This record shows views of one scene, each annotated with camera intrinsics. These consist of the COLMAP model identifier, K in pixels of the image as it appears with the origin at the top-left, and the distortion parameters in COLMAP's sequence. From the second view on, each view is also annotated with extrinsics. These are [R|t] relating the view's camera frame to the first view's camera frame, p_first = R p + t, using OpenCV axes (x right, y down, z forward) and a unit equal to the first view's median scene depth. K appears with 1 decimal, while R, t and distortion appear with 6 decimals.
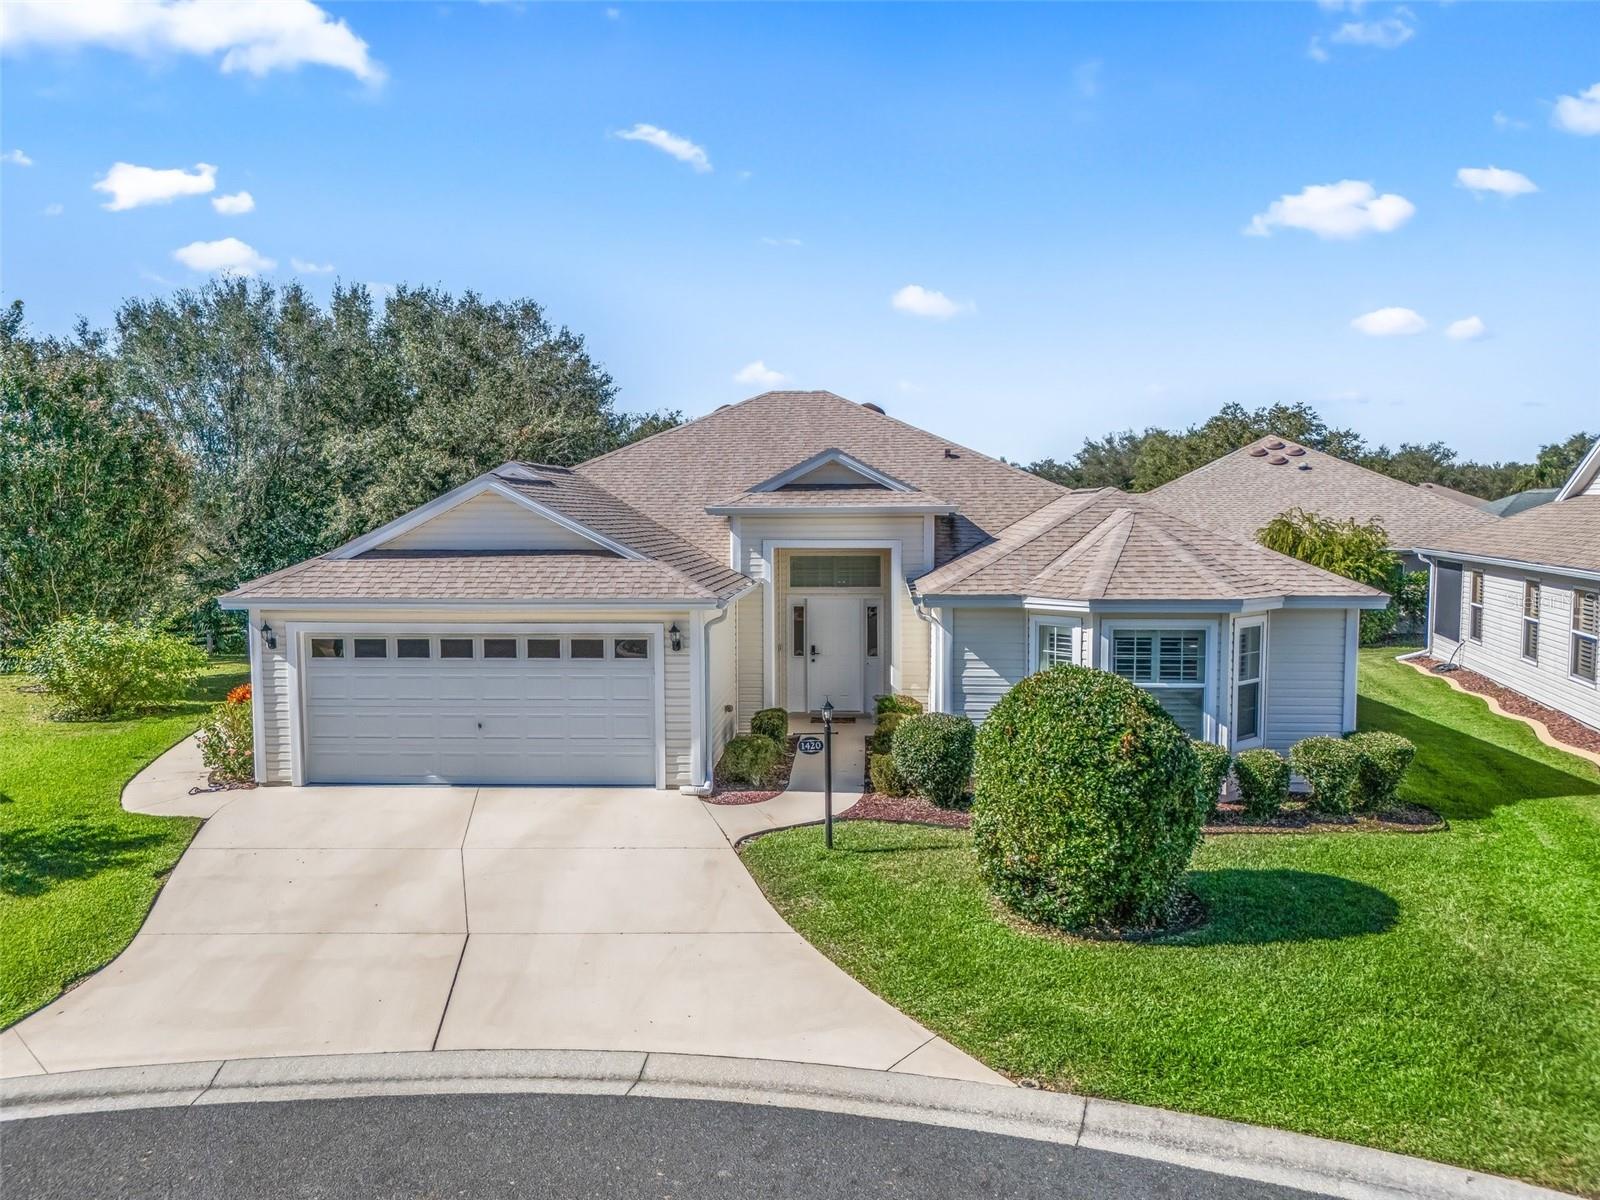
lens RADIAL K [[1191.1, 0, 800.0], [0, 1191.1, 600.0], [0, 0, 1]] dist [0.066802, -0.059254]
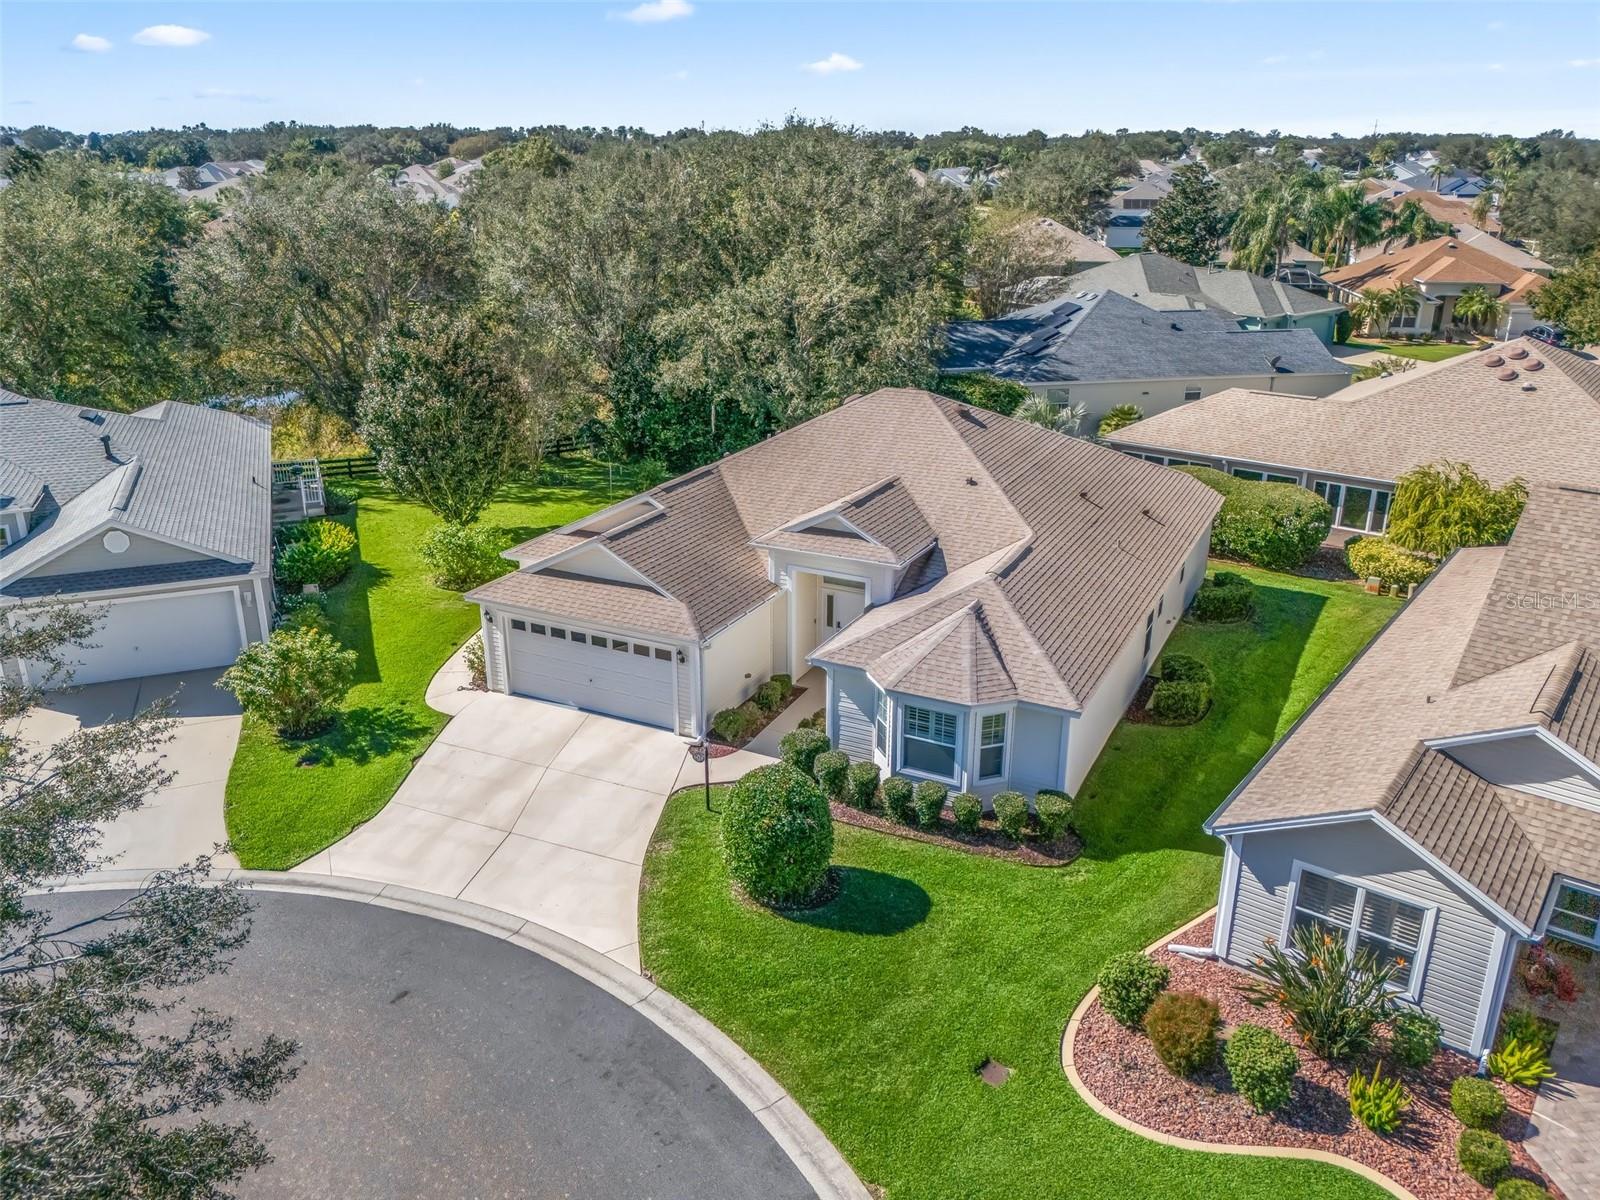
lens RADIAL K [[1211.5, 0, 800.0], [0, 1211.5, 600.0], [0, 0, 1]] dist [0.082952, -0.079055]
pose [[0.922649, 0.142304, -0.358425, 0.669529], [-0.037310, 0.958006, 0.284310, -0.550786], [0.383832, -0.248946, 0.889213, -0.467690]]
